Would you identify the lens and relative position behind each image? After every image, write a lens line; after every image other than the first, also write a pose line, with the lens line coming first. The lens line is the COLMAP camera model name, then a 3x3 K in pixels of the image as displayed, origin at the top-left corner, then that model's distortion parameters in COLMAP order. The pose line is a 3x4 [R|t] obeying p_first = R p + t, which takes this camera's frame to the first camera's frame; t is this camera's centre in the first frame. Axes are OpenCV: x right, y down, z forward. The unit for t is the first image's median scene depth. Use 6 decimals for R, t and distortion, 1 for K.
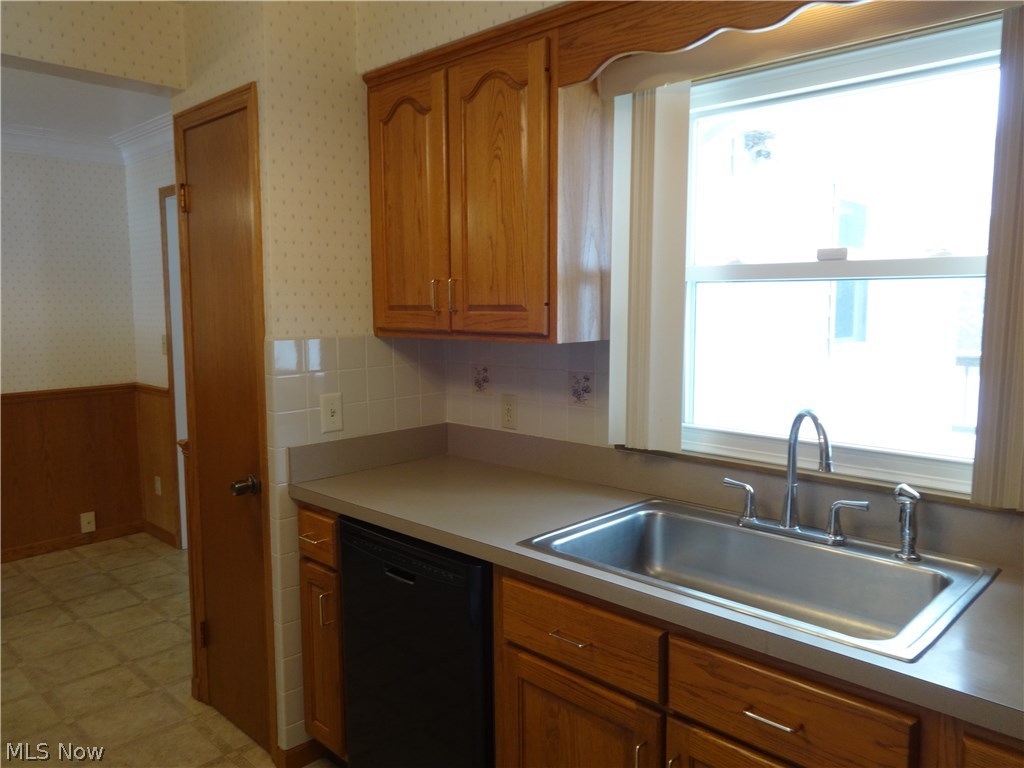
lens RADIAL K [[777.2, 0, 511.6], [0, 777.2, 377.8], [0, 0, 1]] dist [0.021988, 0.006460]
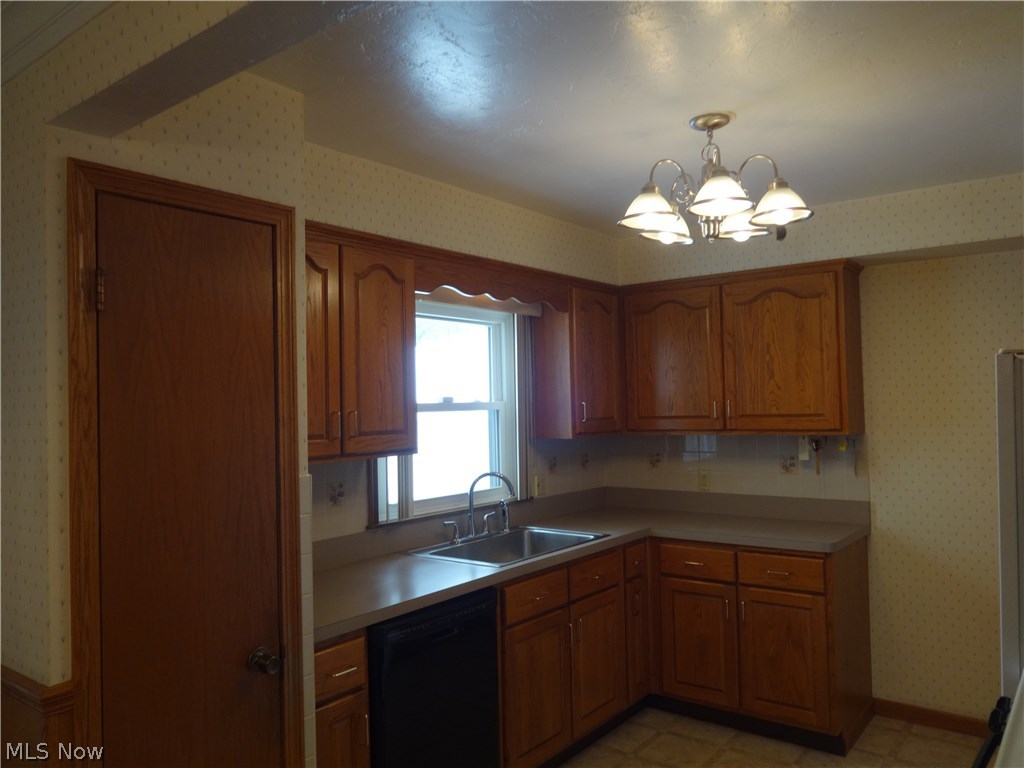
lens RADIAL K [[777.2, 0, 519.7], [0, 777.2, 388.2], [0, 0, 1]] dist [0.021988, 0.006460]
pose [[-0.123427, 0.030428, 0.991887, -1.421756], [0.127040, 0.991790, -0.014617, -0.119595], [-0.984188, 0.124205, -0.126280, 0.950042]]
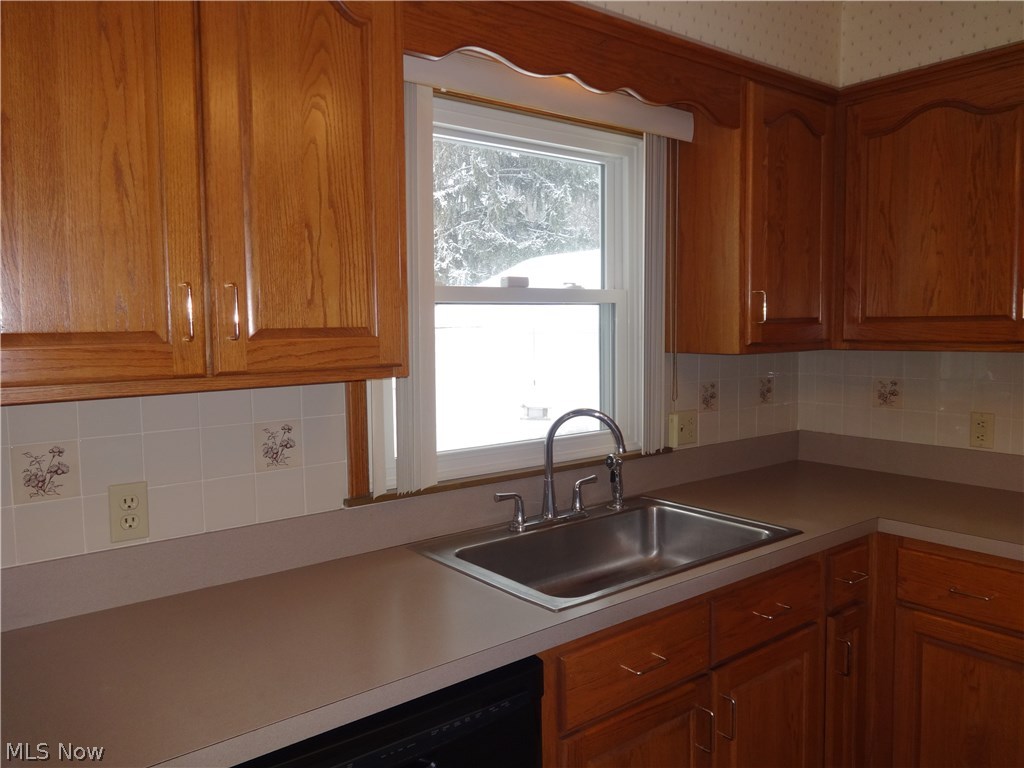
lens RADIAL K [[777.2, 0, 530.3], [0, 777.2, 376.4], [0, 0, 1]] dist [0.021988, 0.006460]
pose [[0.112090, -0.067013, 0.991436, -0.677090], [0.114634, 0.991934, 0.054087, -0.069442], [-0.987064, 0.107589, 0.118868, 0.764249]]
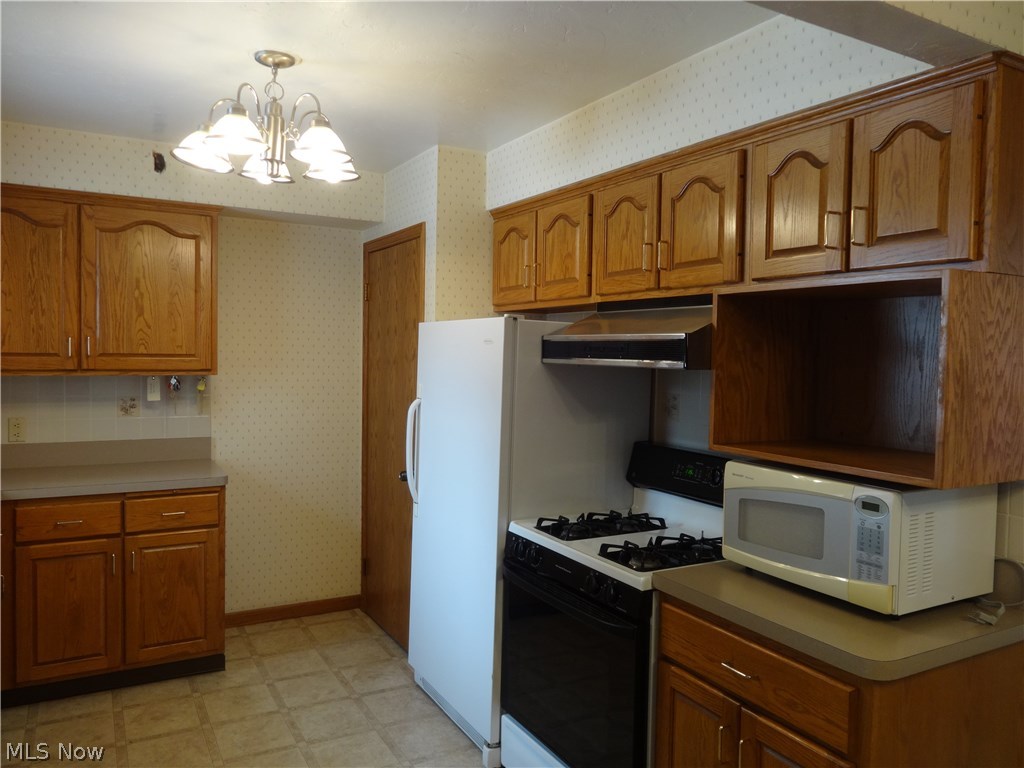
lens RADIAL K [[777.2, 0, 513.7], [0, 777.2, 382.6], [0, 0, 1]] dist [0.021988, 0.006460]
pose [[-0.955385, -0.025803, 0.294235, -0.993918], [0.017480, 0.989491, 0.143533, -0.181484], [-0.294846, 0.142273, -0.944894, 1.553482]]
